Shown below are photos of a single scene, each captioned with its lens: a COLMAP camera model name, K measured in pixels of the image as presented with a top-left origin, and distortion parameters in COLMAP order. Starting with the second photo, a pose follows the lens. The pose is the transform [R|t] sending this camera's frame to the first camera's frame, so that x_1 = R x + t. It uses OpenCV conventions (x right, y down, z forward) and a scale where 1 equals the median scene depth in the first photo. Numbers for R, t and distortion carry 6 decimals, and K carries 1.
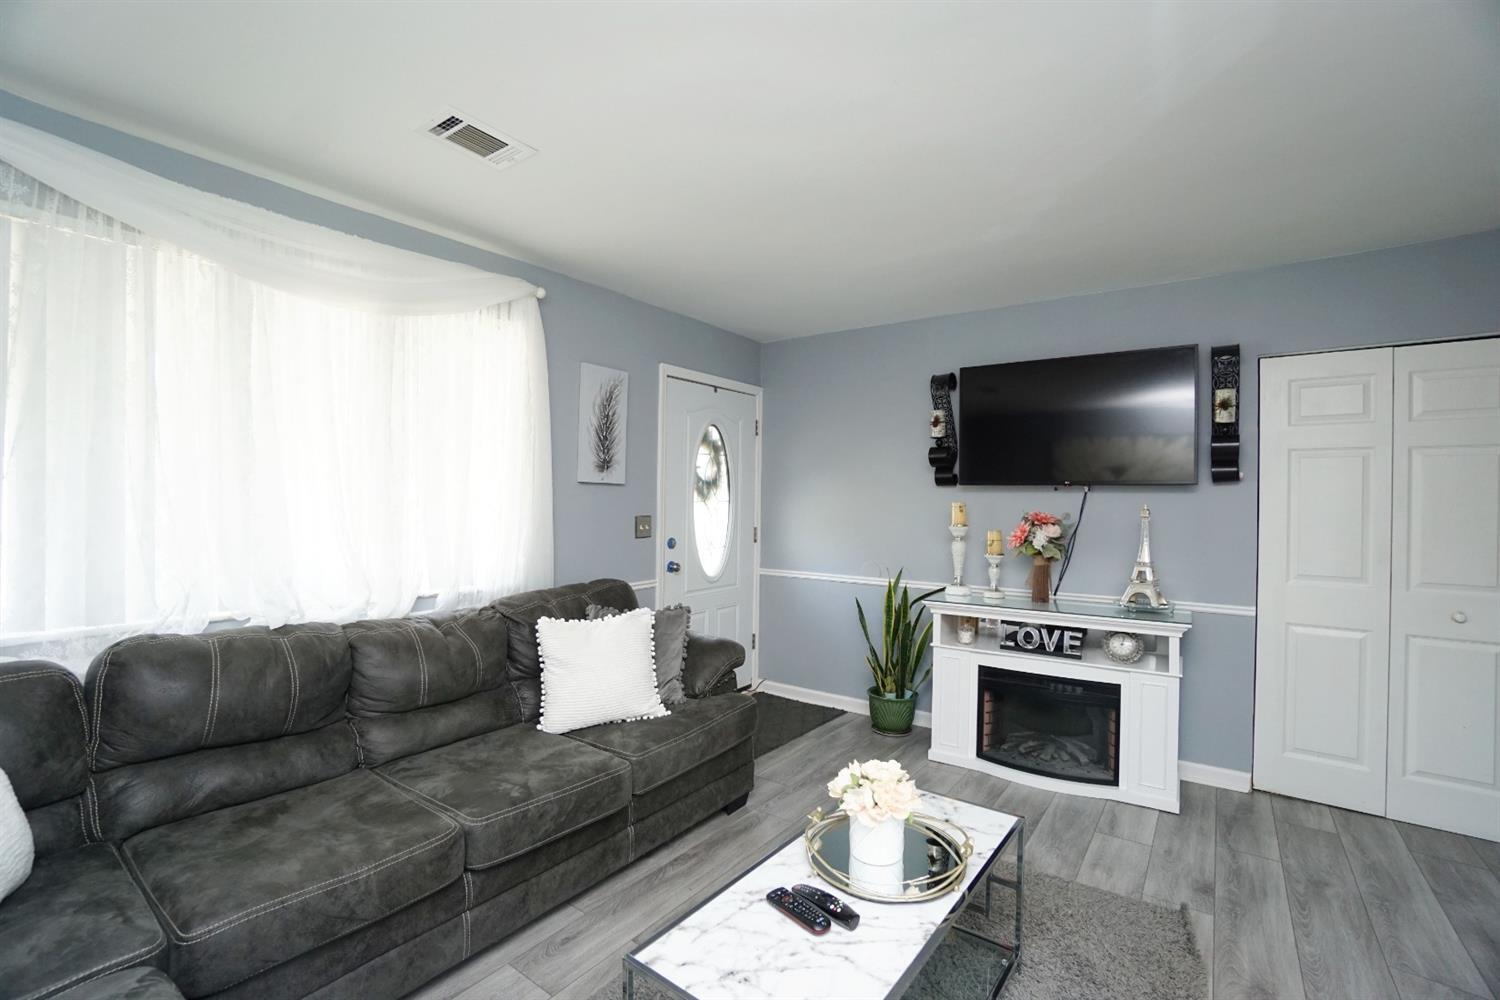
lens RADIAL K [[671.8, 0, 736.2], [0, 671.8, 499.5], [0, 0, 1]] dist [-0.049548, 0.000112]
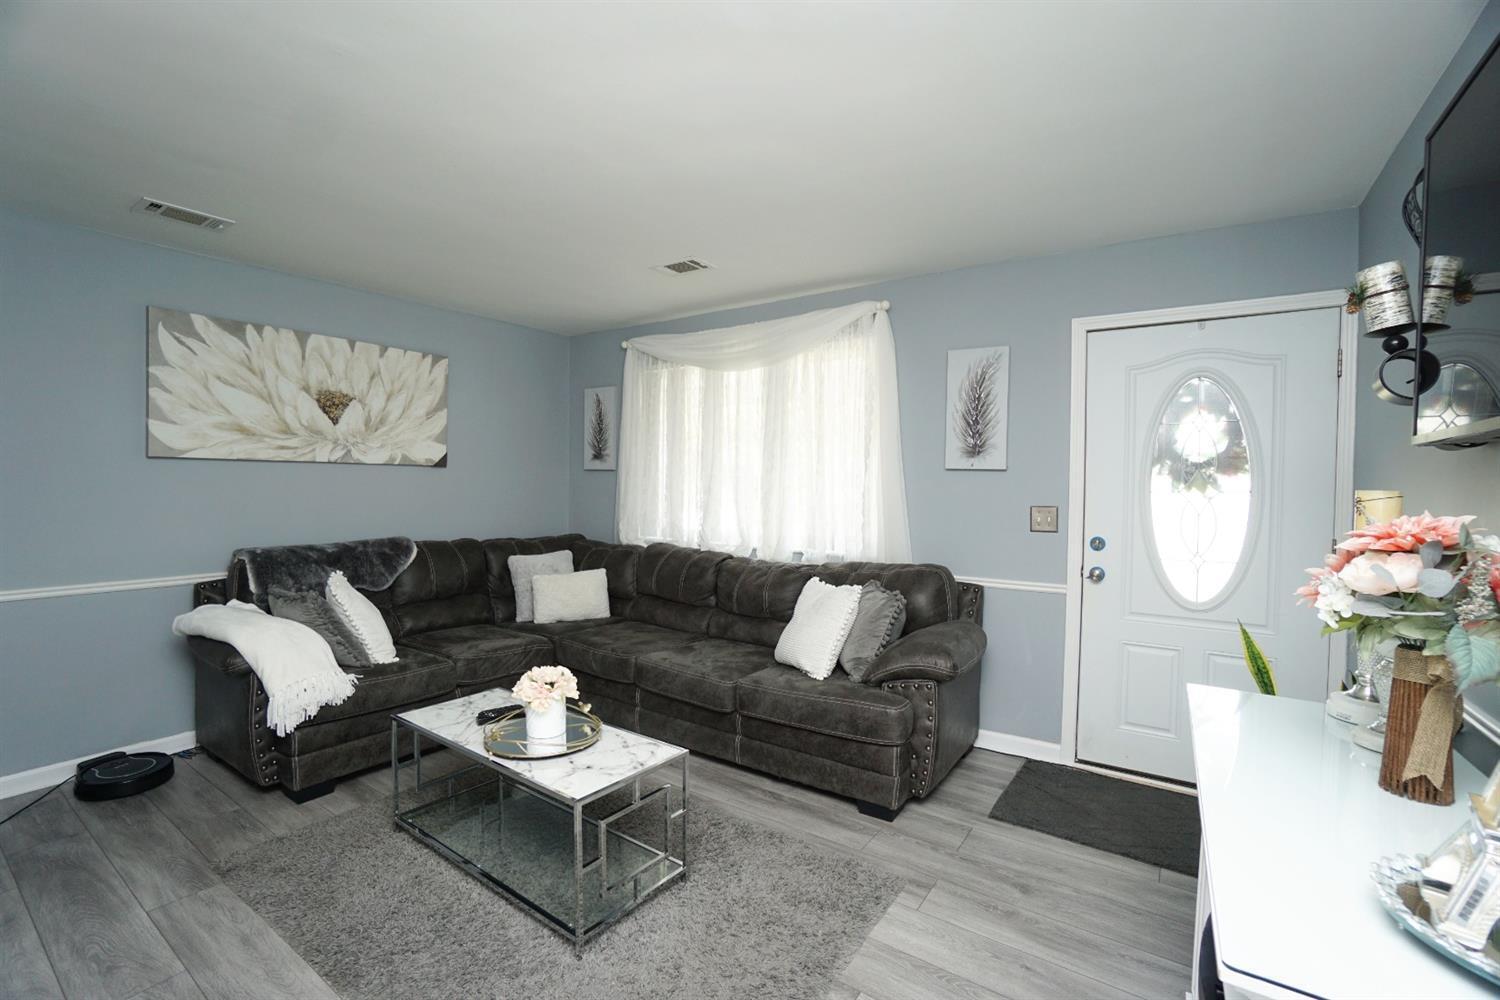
lens RADIAL K [[663.7, 0, 735.8], [0, 663.7, 503.8], [0, 0, 1]] dist [-0.069020, 0.027339]
pose [[0.012035, 0.021002, -0.999707, 0.754215], [-0.015858, 0.999658, 0.020810, 0.011129], [0.999802, 0.015603, 0.012364, 0.658554]]
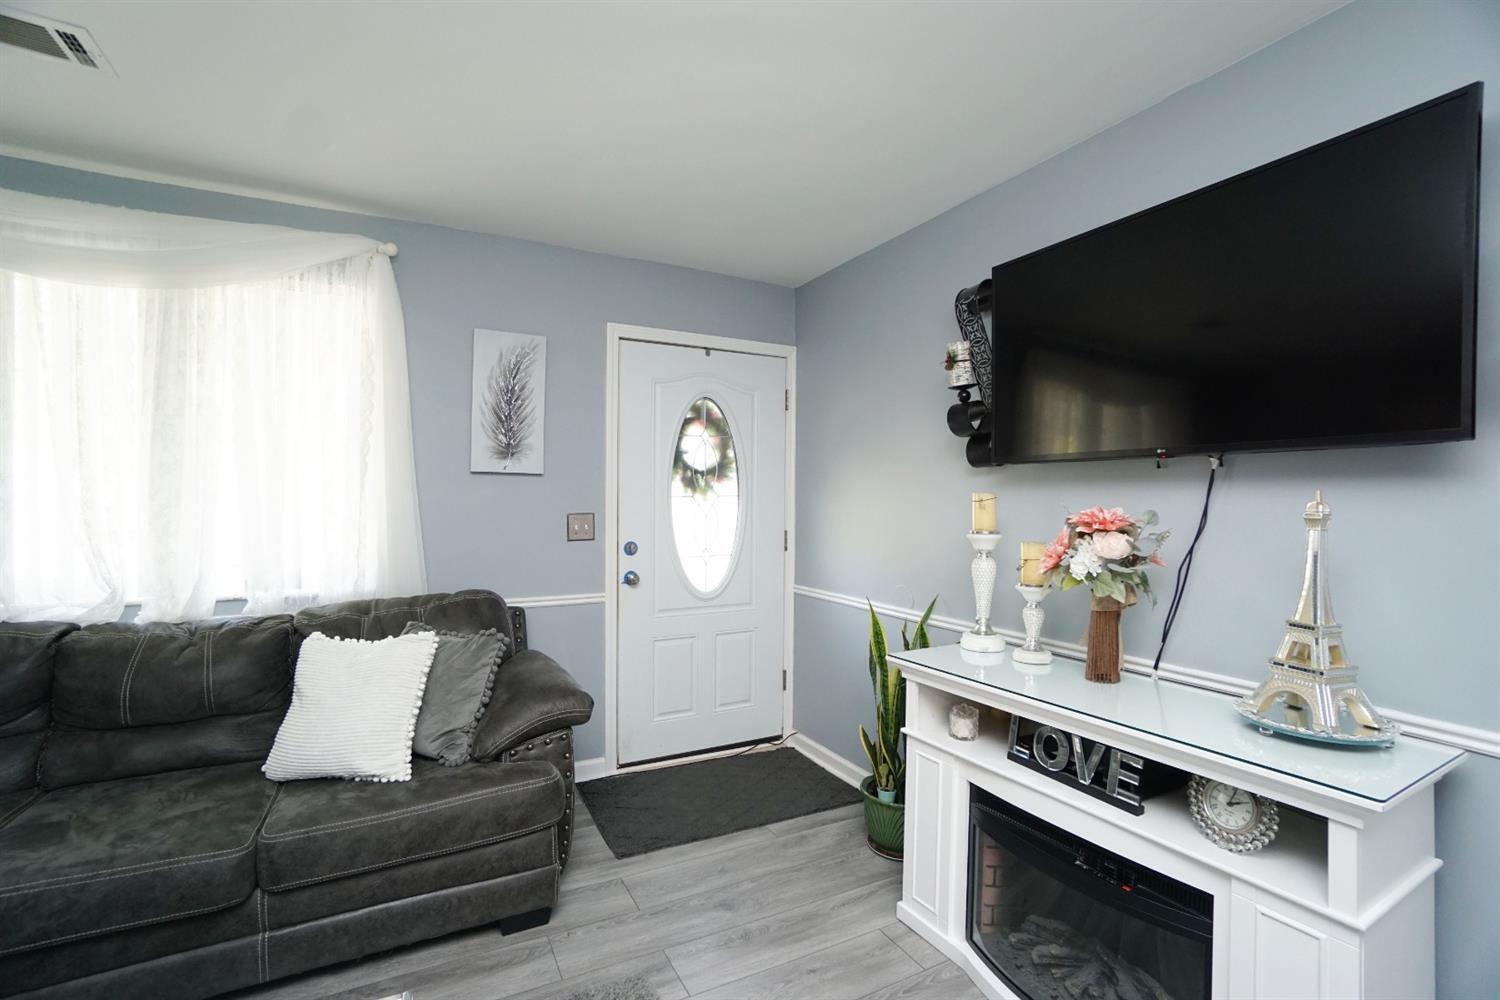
lens RADIAL K [[663.7, 0, 735.8], [0, 663.7, 503.8], [0, 0, 1]] dist [-0.069020, 0.027339]
pose [[0.896015, -0.001137, -0.444022, 0.419626], [0.002021, 0.999997, 0.001518, 0.013306], [0.444019, -0.002257, 0.896014, 0.407567]]
